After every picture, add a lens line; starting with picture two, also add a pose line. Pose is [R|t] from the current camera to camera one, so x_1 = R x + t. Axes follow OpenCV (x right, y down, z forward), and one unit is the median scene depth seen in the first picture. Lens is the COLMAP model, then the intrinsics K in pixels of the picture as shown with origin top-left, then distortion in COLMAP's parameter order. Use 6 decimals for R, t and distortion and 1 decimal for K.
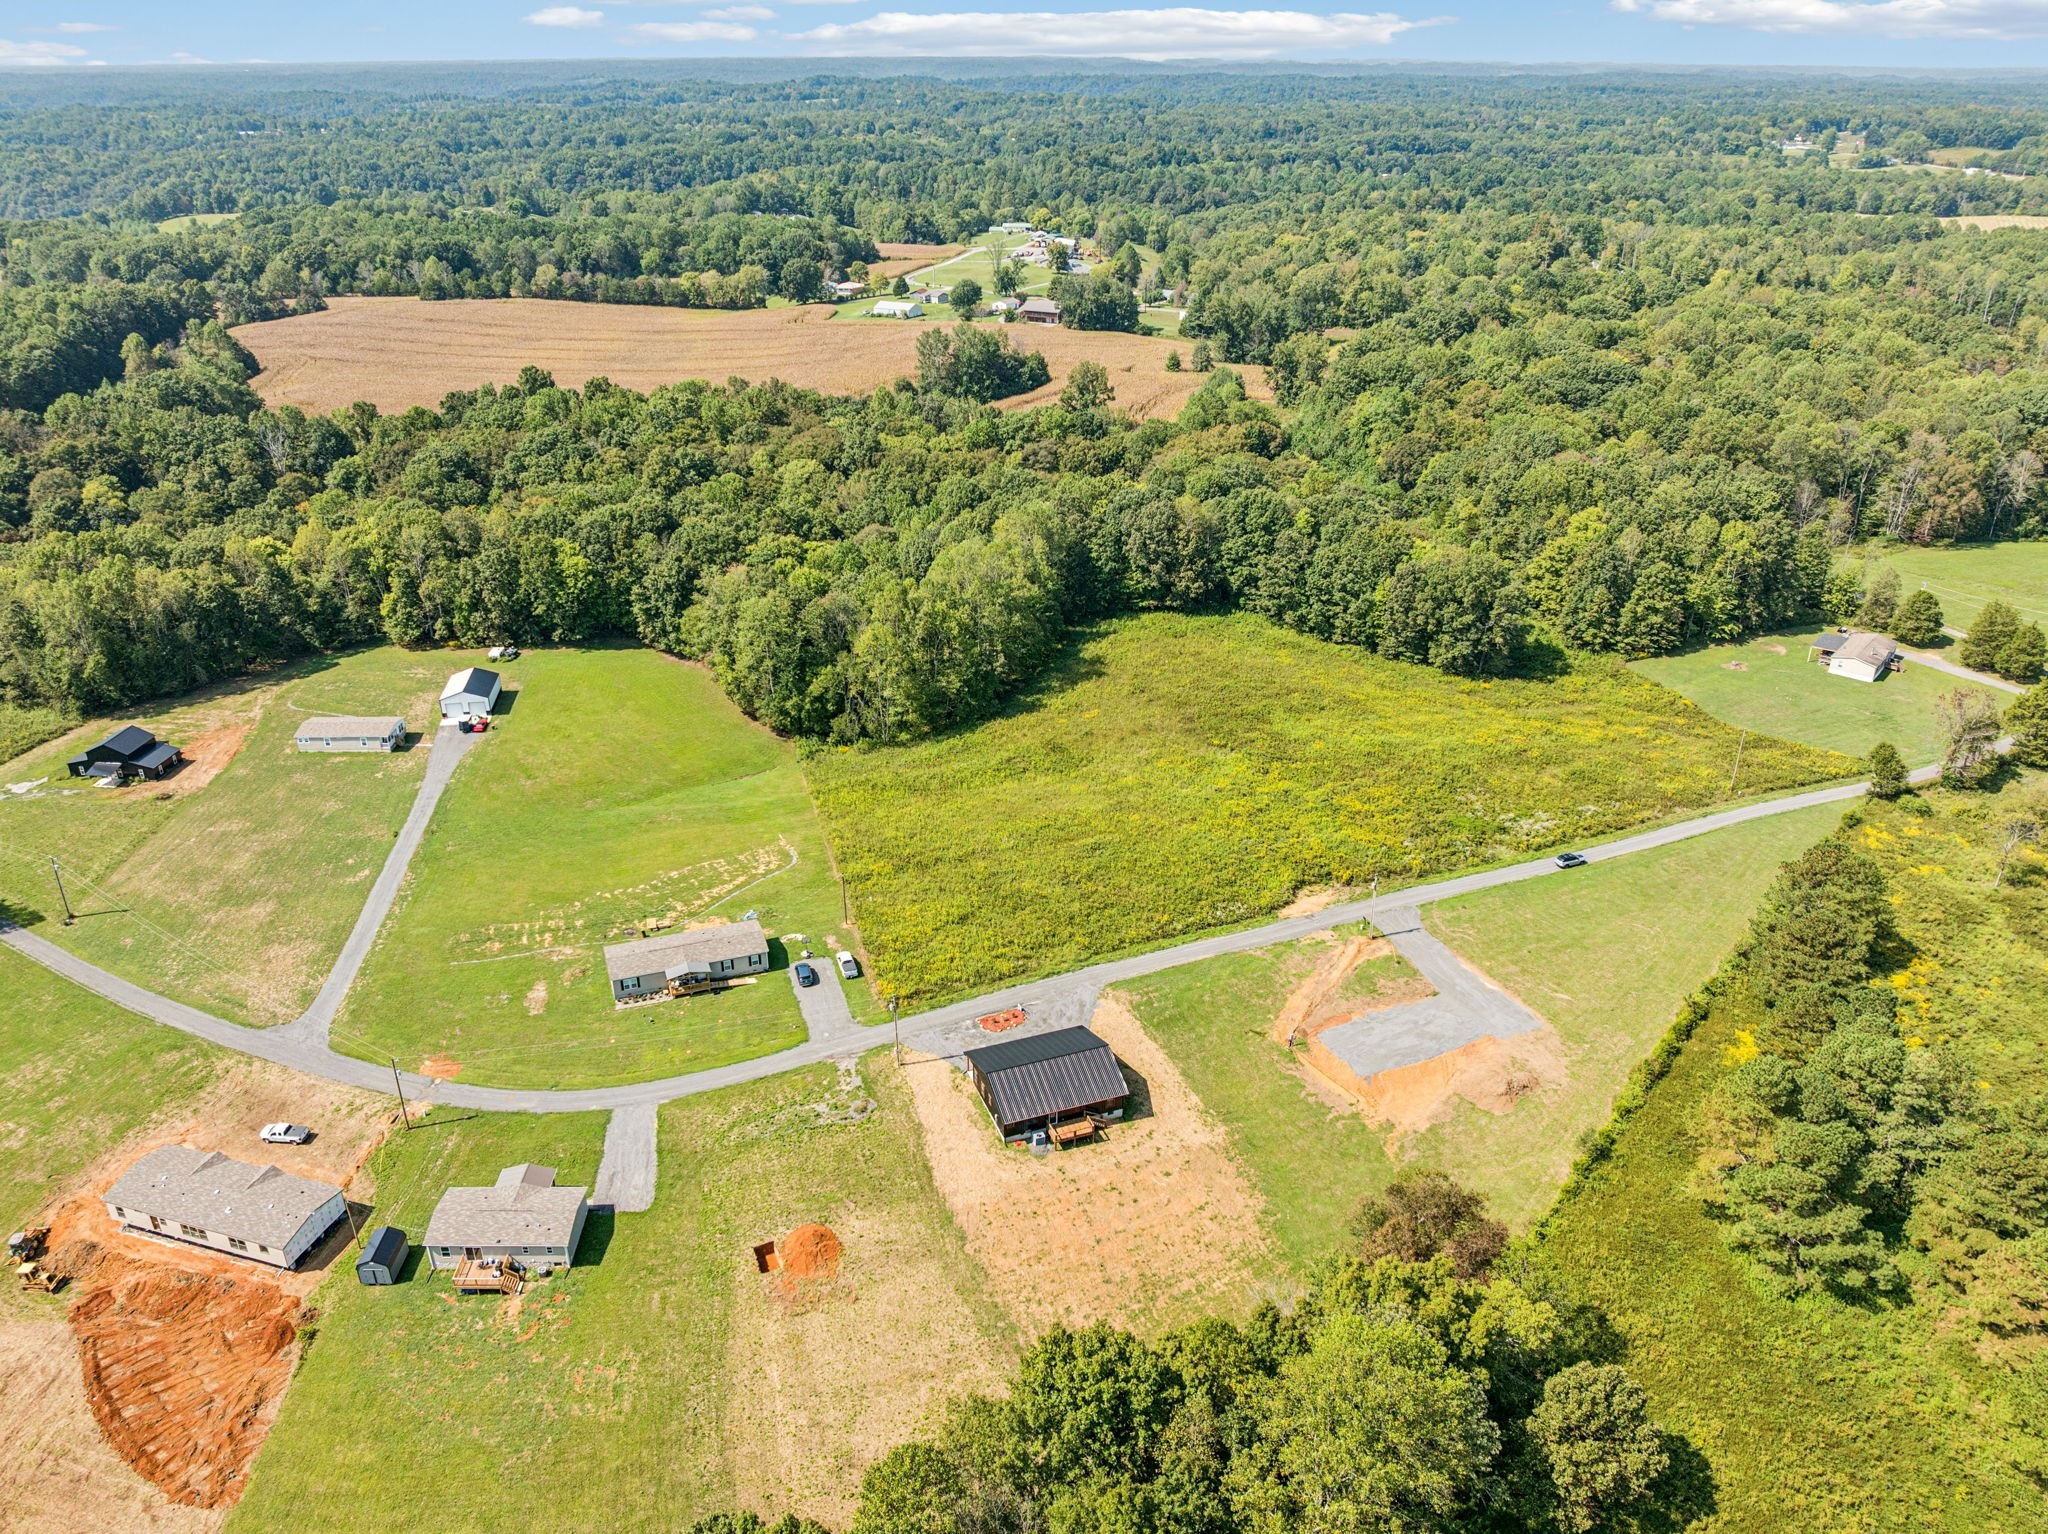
lens RADIAL K [[1481.3, 0, 1022.8], [0, 1481.3, 767.9], [0, 0, 1]] dist [-0.053440, 0.016901]
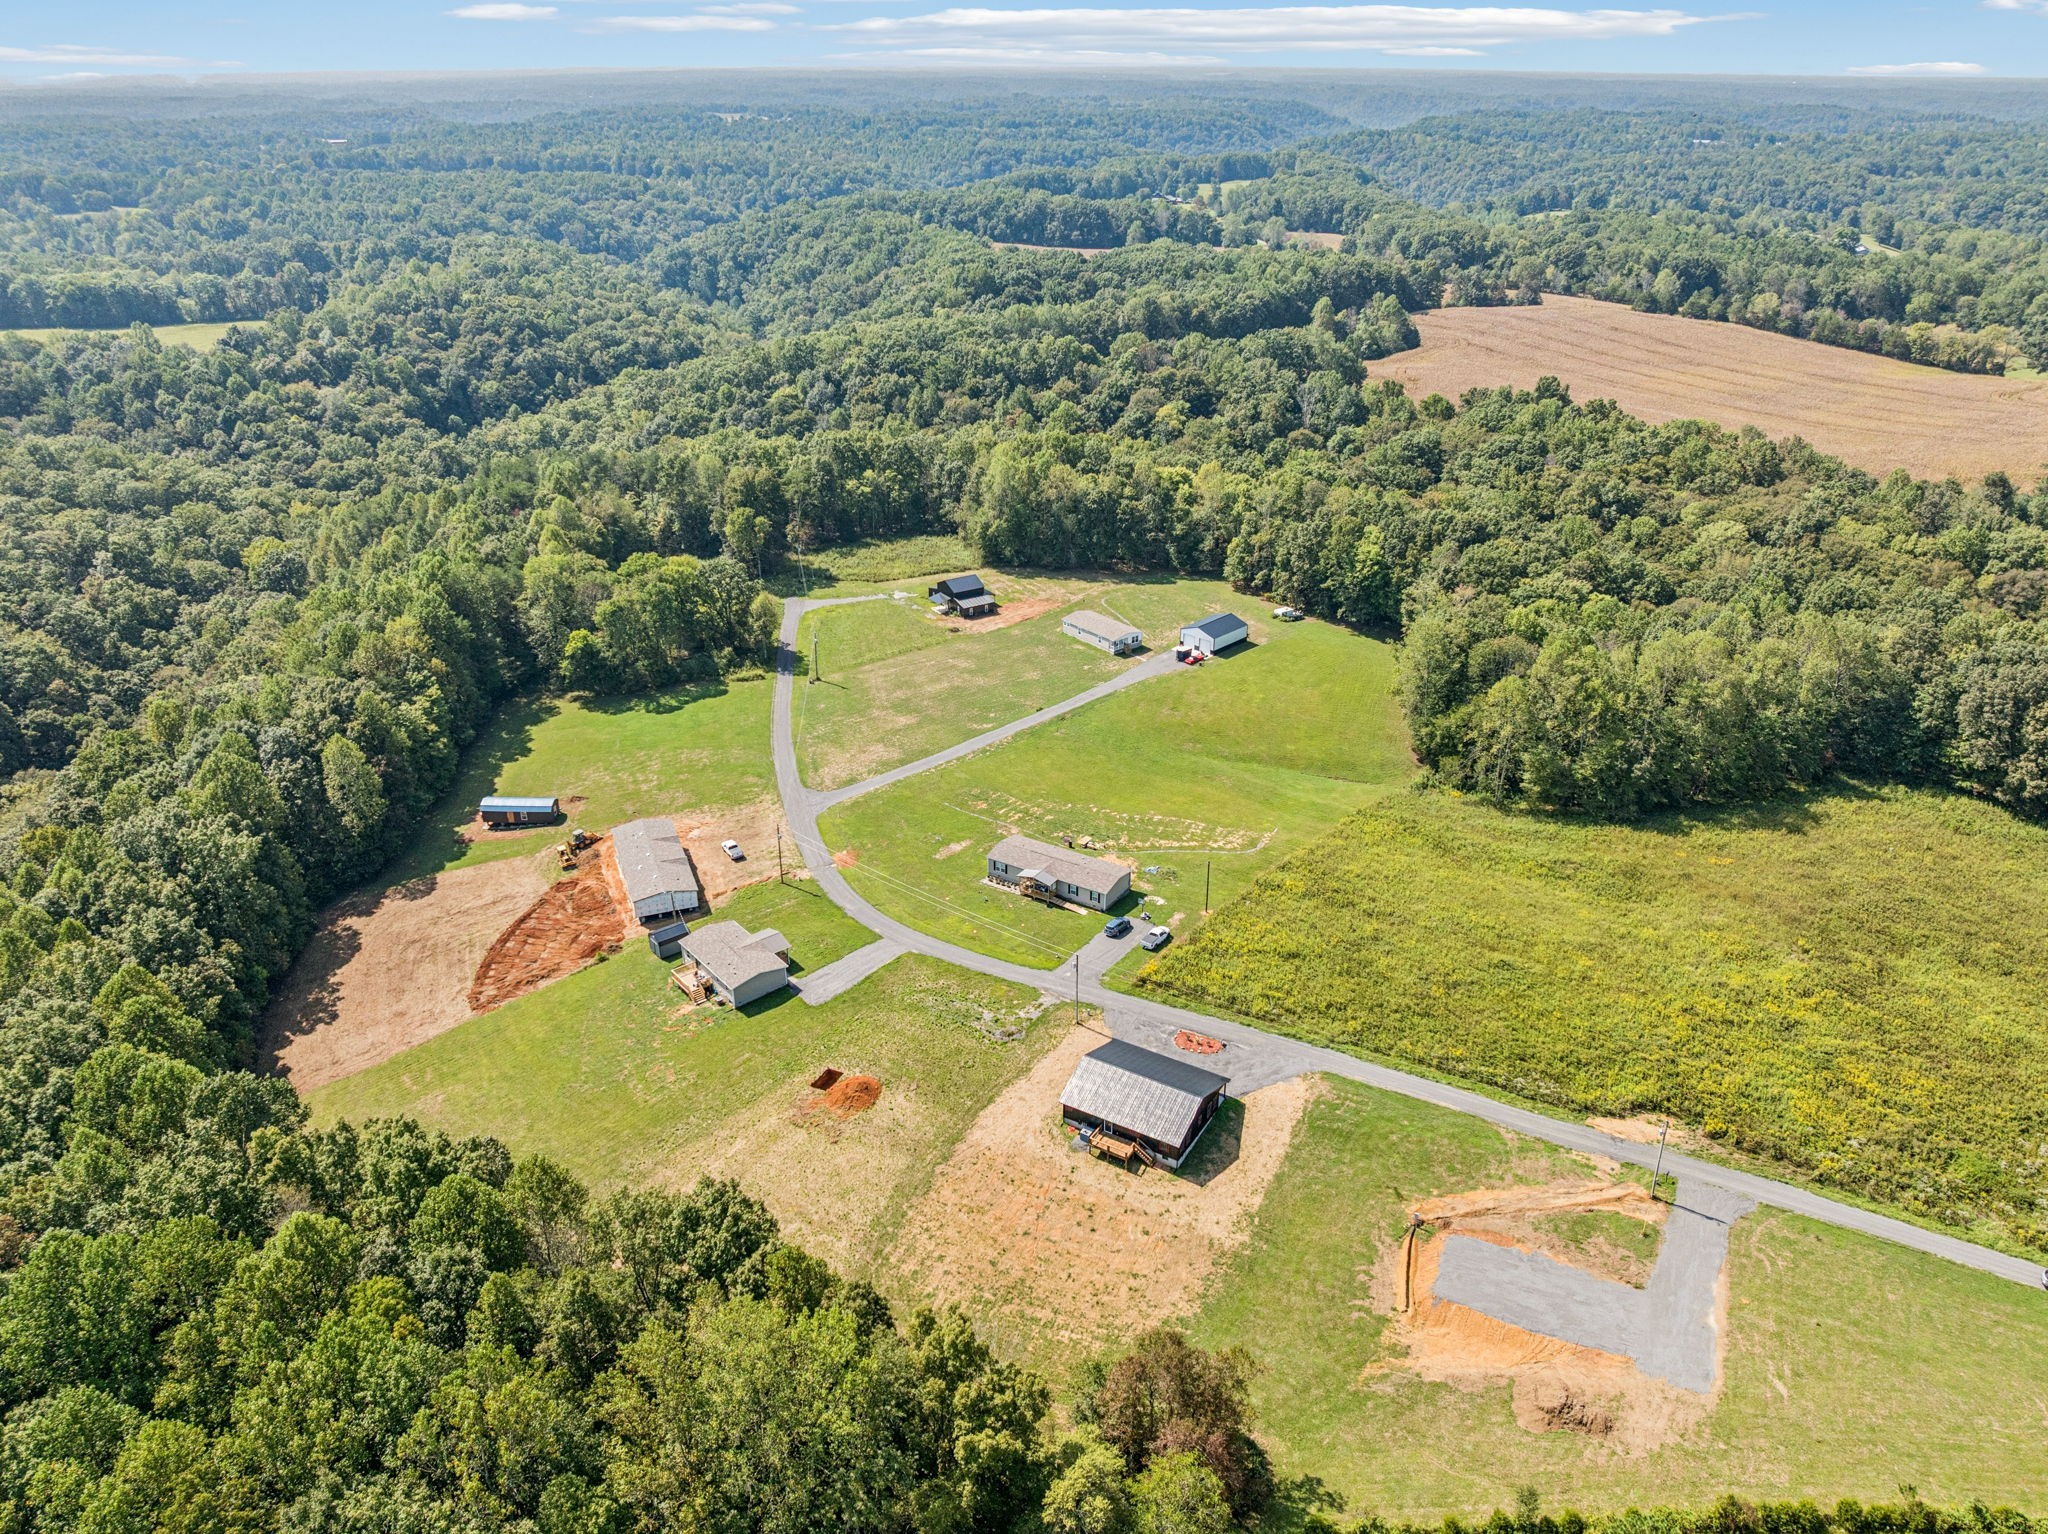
lens RADIAL K [[1481.3, 0, 1012.4], [0, 1481.3, 774.4], [0, 0, 1]] dist [-0.053440, 0.016901]
pose [[0.612412, 0.343772, -0.711880, 0.364680], [-0.345911, 0.926246, 0.149713, -0.065788], [0.710843, 0.154561, 0.686159, 0.139085]]
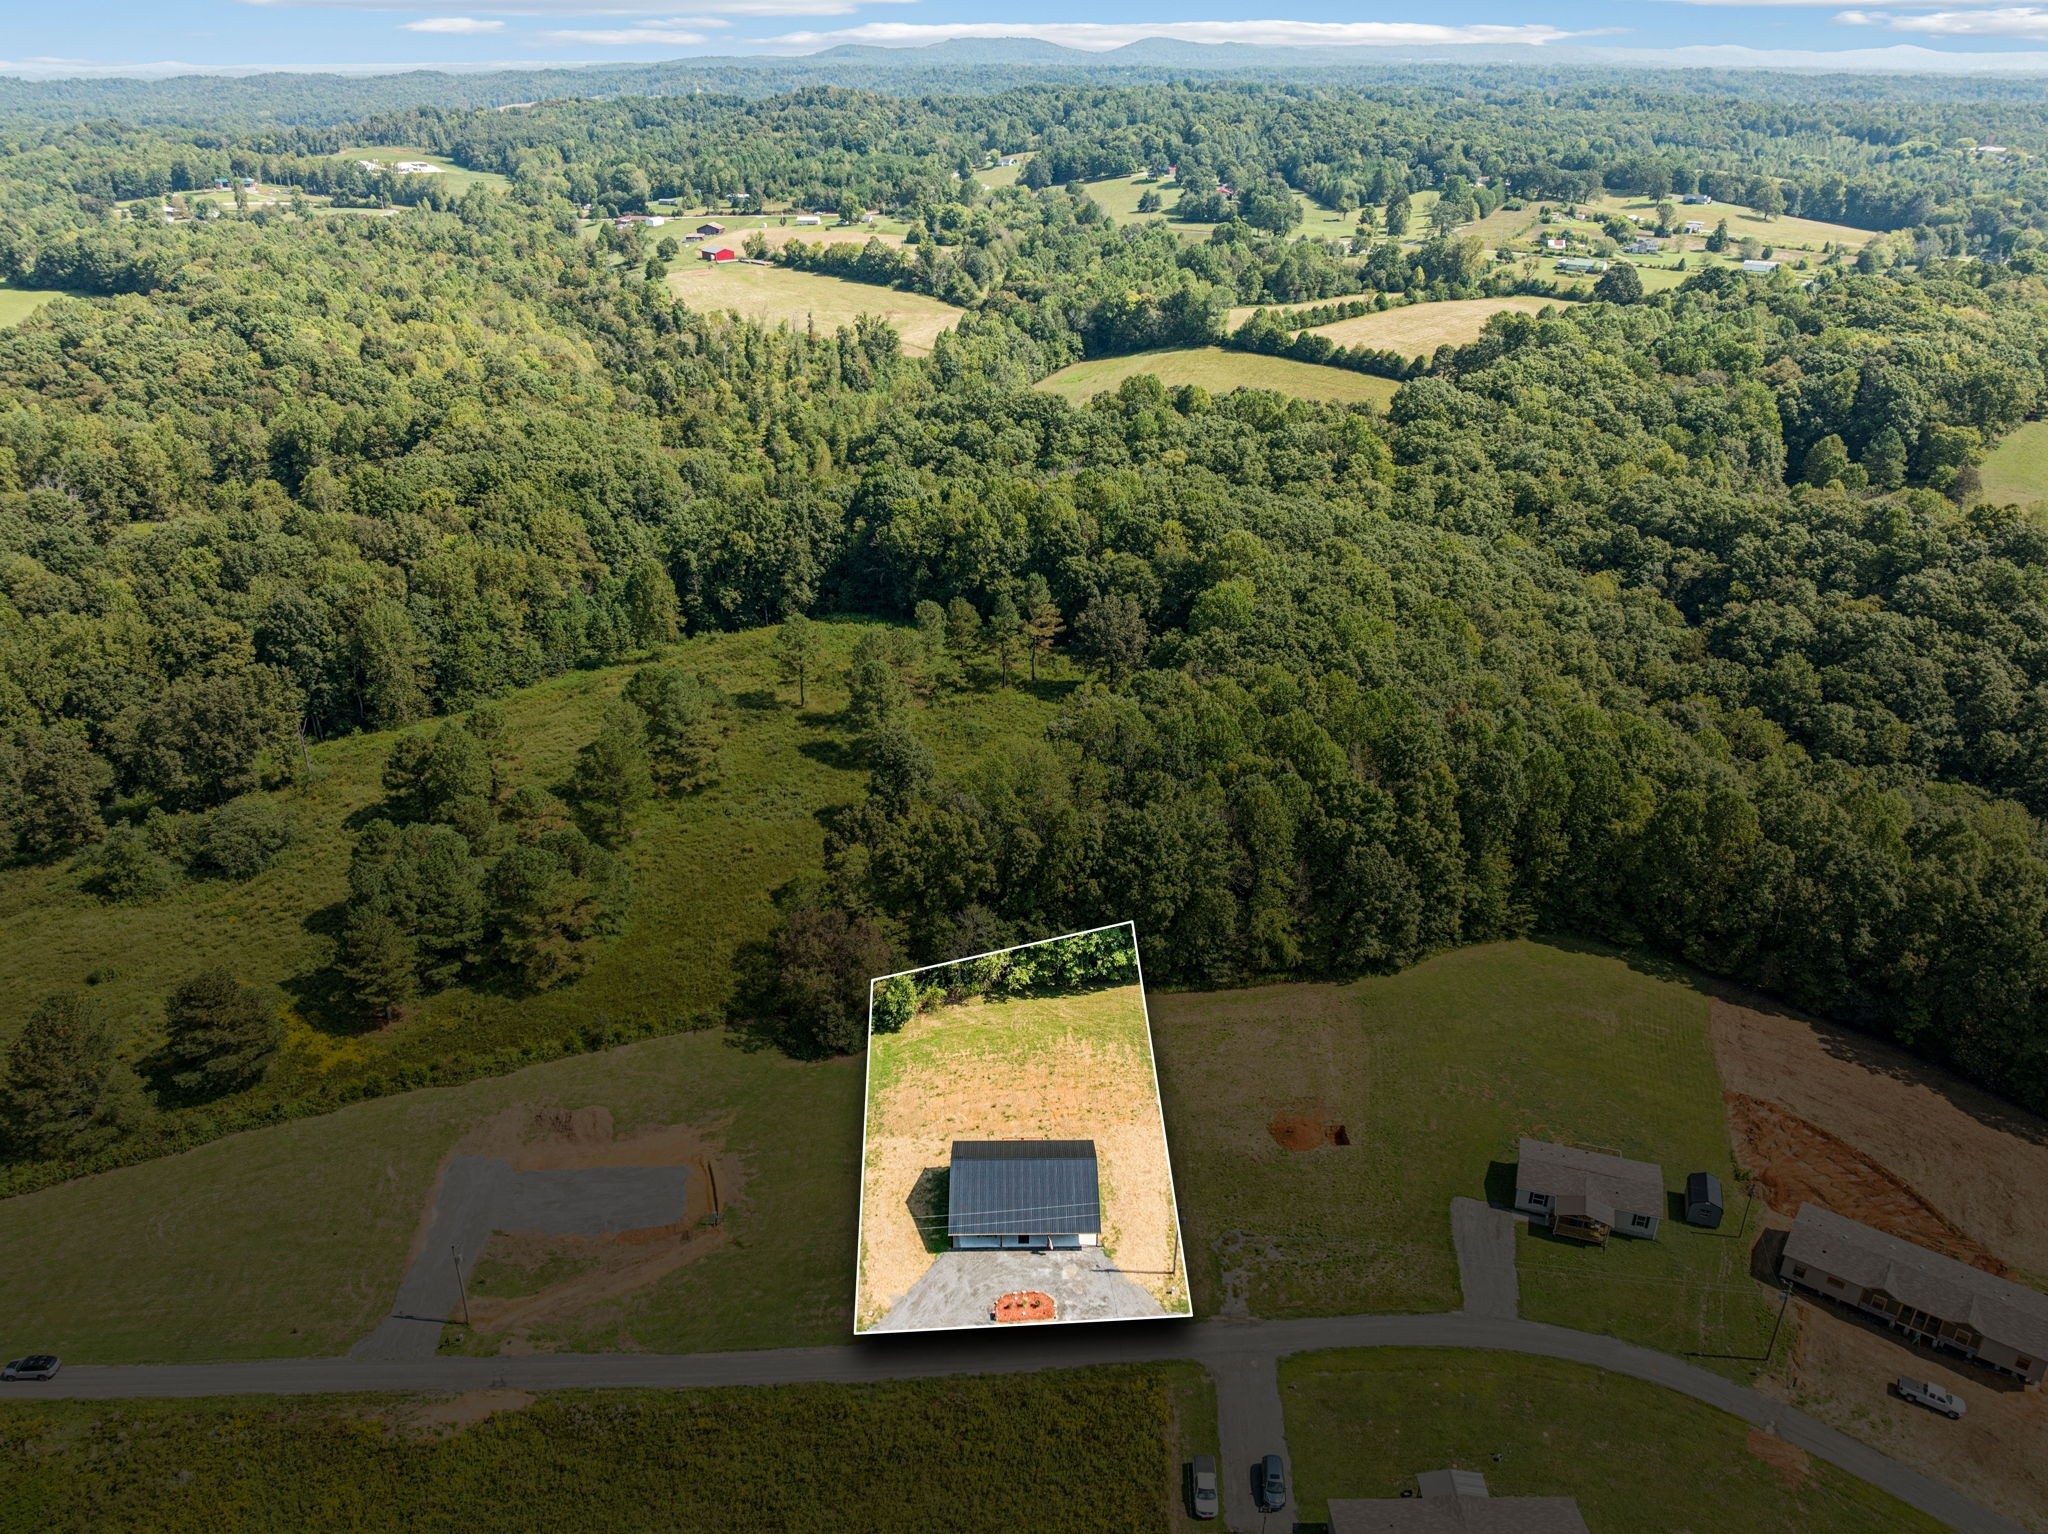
lens RADIAL K [[1481.3, 0, 1039.2], [0, 1481.3, 768.2], [0, 0, 1]] dist [-0.053440, 0.016901]
pose [[-0.940905, -0.151415, 0.302939, -0.138574], [0.147595, 0.621752, 0.769182, -0.394986], [-0.304818, 0.768439, -0.562661, 0.800962]]
